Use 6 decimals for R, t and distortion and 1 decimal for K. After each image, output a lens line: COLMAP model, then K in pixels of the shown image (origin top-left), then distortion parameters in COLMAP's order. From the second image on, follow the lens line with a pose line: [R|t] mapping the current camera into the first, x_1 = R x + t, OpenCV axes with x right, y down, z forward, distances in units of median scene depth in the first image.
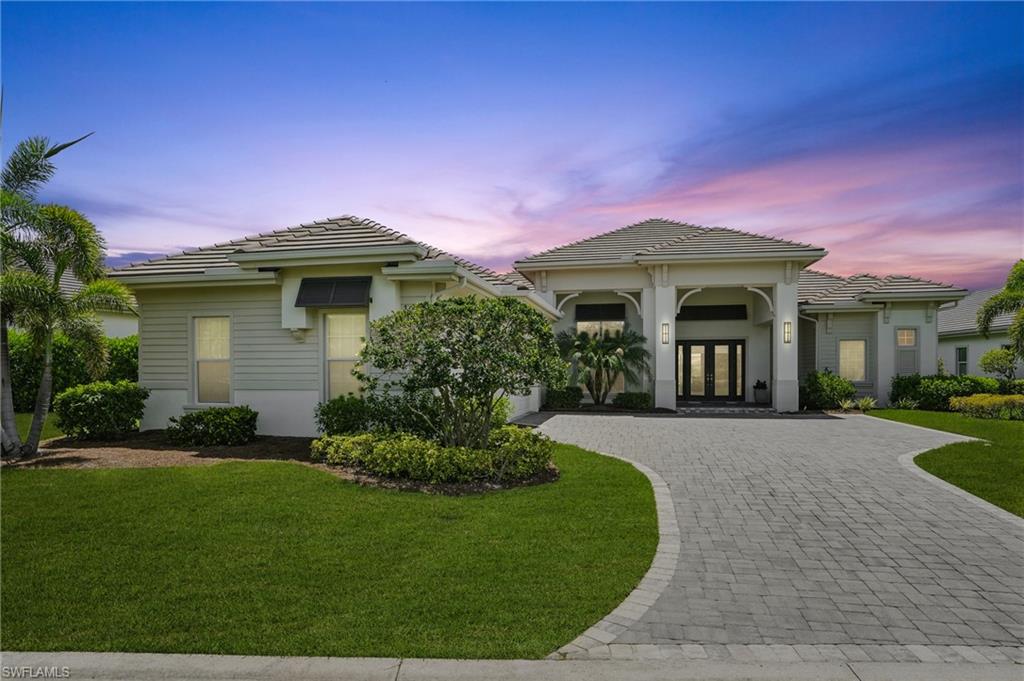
lens RADIAL K [[566.5, 0, 512.2], [0, 566.5, 351.5], [0, 0, 1]] dist [-0.015796, -0.000189]
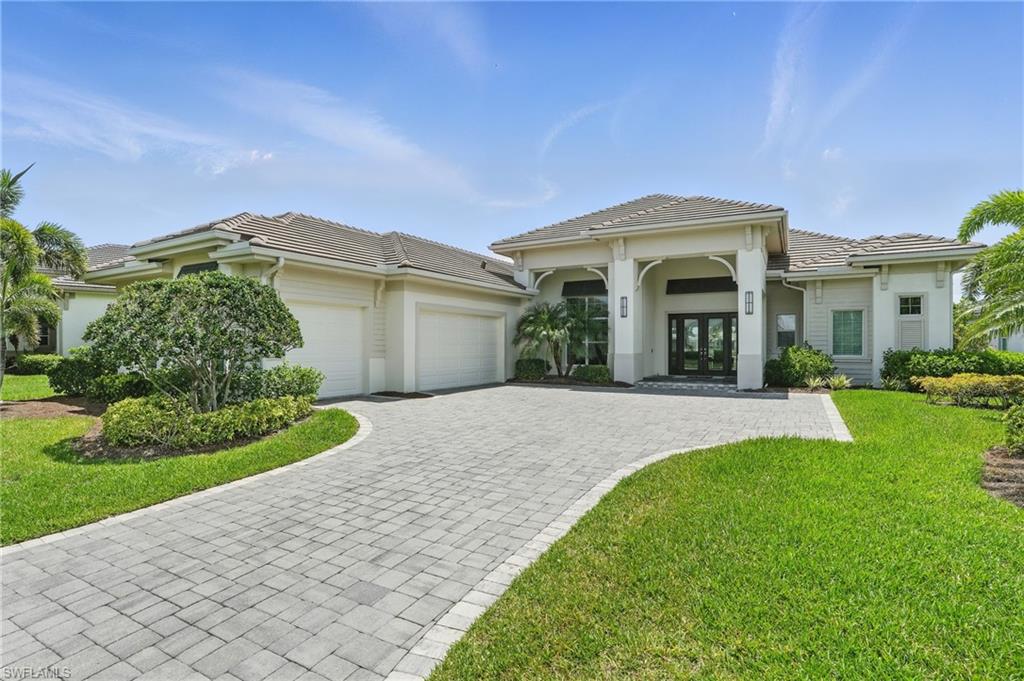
lens RADIAL K [[472.9, 0, 518.2], [0, 472.9, 338.9], [0, 0, 1]] dist [-0.036105, 0.001392]
pose [[0.955691, -0.002319, -0.294361, 0.354723], [0.008414, 0.999776, 0.019442, 0.006867], [0.294250, -0.021057, 0.955496, 0.159233]]
